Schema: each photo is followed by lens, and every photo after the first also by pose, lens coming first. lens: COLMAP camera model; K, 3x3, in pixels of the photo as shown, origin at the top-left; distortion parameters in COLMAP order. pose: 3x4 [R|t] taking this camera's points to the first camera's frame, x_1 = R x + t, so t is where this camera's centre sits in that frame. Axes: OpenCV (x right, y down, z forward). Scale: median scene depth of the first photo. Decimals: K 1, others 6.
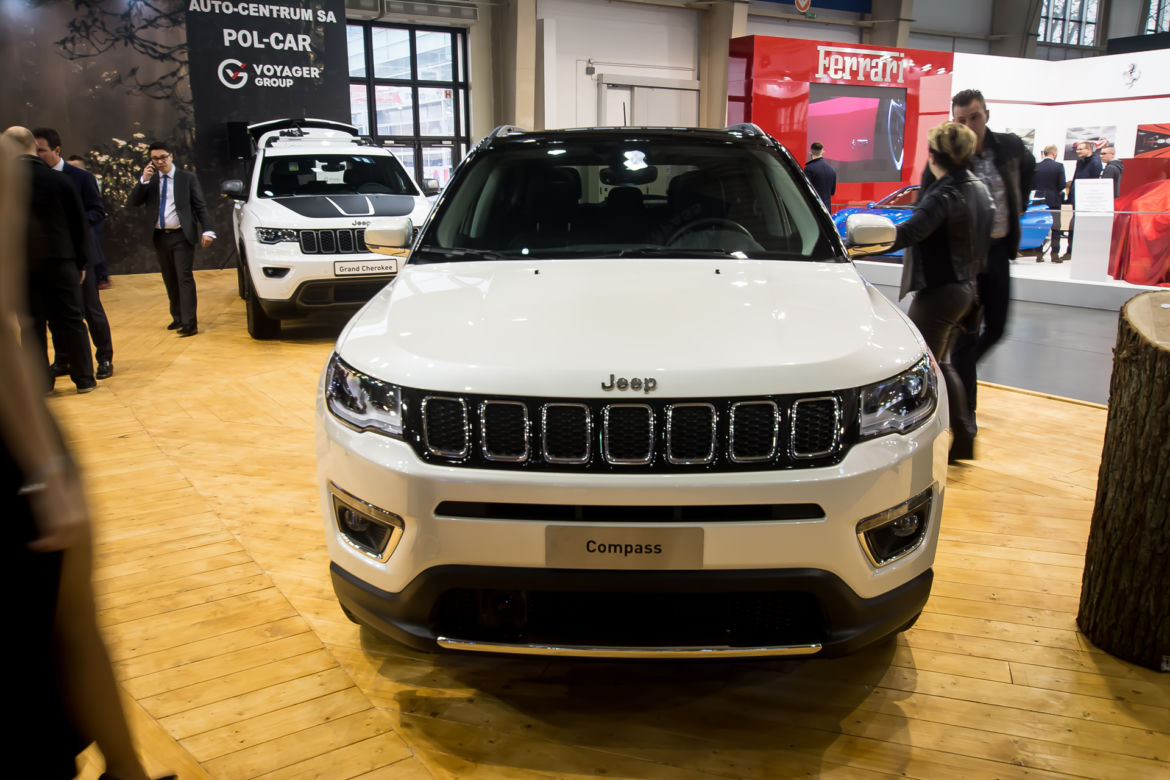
lens RADIAL K [[960.0, 0, 585.0], [0, 960.0, 390.0], [0, 0, 1]] dist [0.029241, 0.005529]
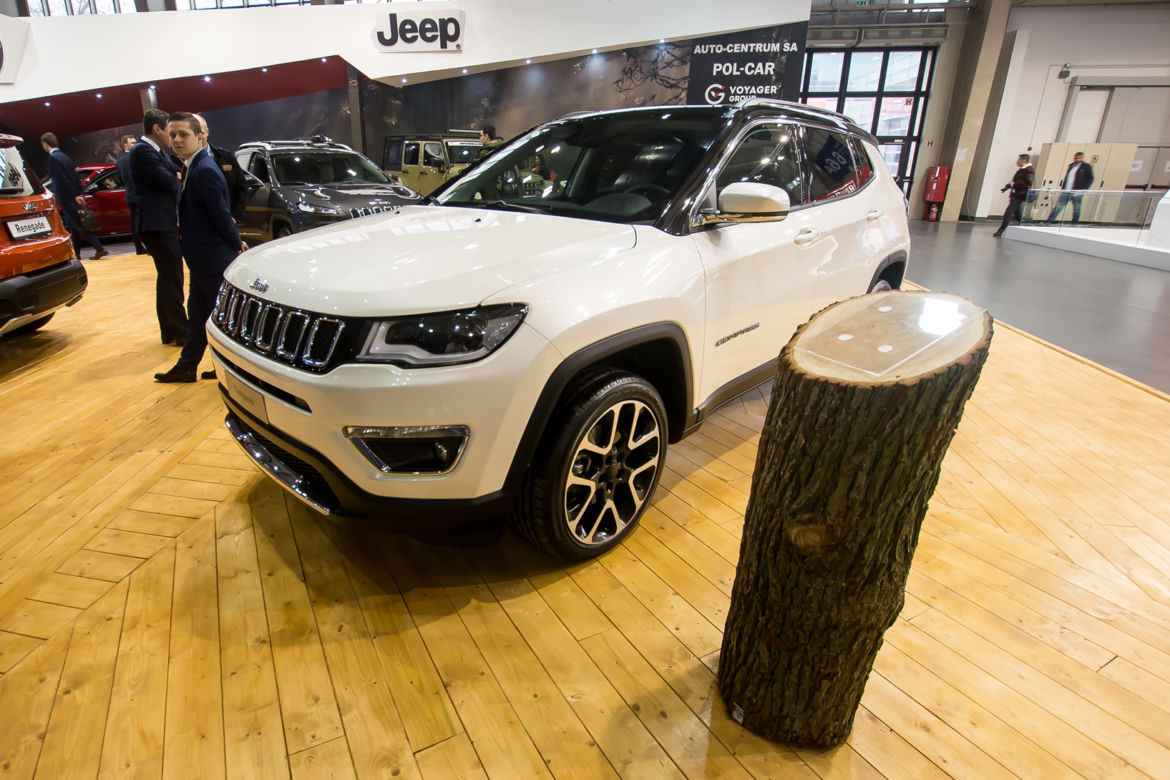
lens RADIAL K [[619.1, 0, 514.3], [0, 619.1, 374.9], [0, 0, 1]] dist [-0.025054, 0.000169]
pose [[0.715447, 0.229988, -0.659727, 0.134734], [-0.160615, 0.973118, 0.165060, -0.011713], [0.679954, -0.012130, 0.733154, 0.086036]]
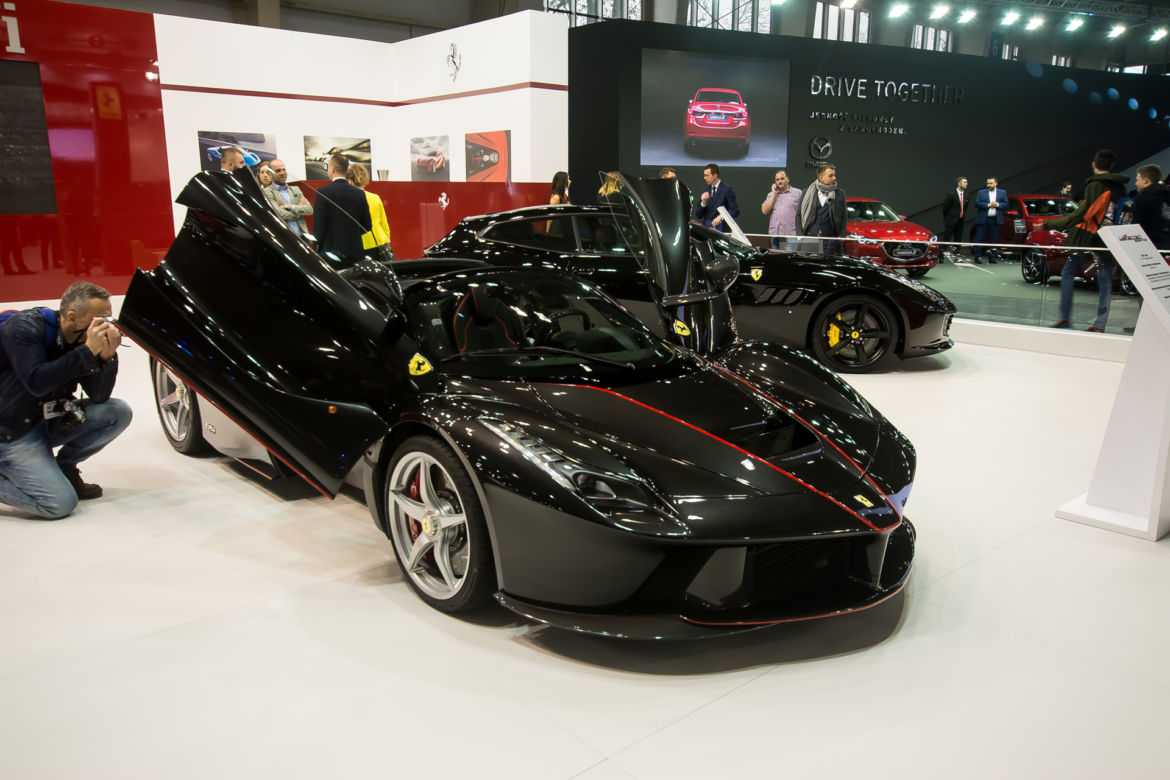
lens RADIAL K [[960.0, 0, 585.0], [0, 960.0, 390.0], [0, 0, 1]] dist [0.029241, 0.005529]
pose [[0.991256, -0.023704, 0.129803, 0.781314], [0.026933, 0.999369, -0.023171, -0.100117], [-0.129172, 0.026464, 0.991269, 0.434862]]
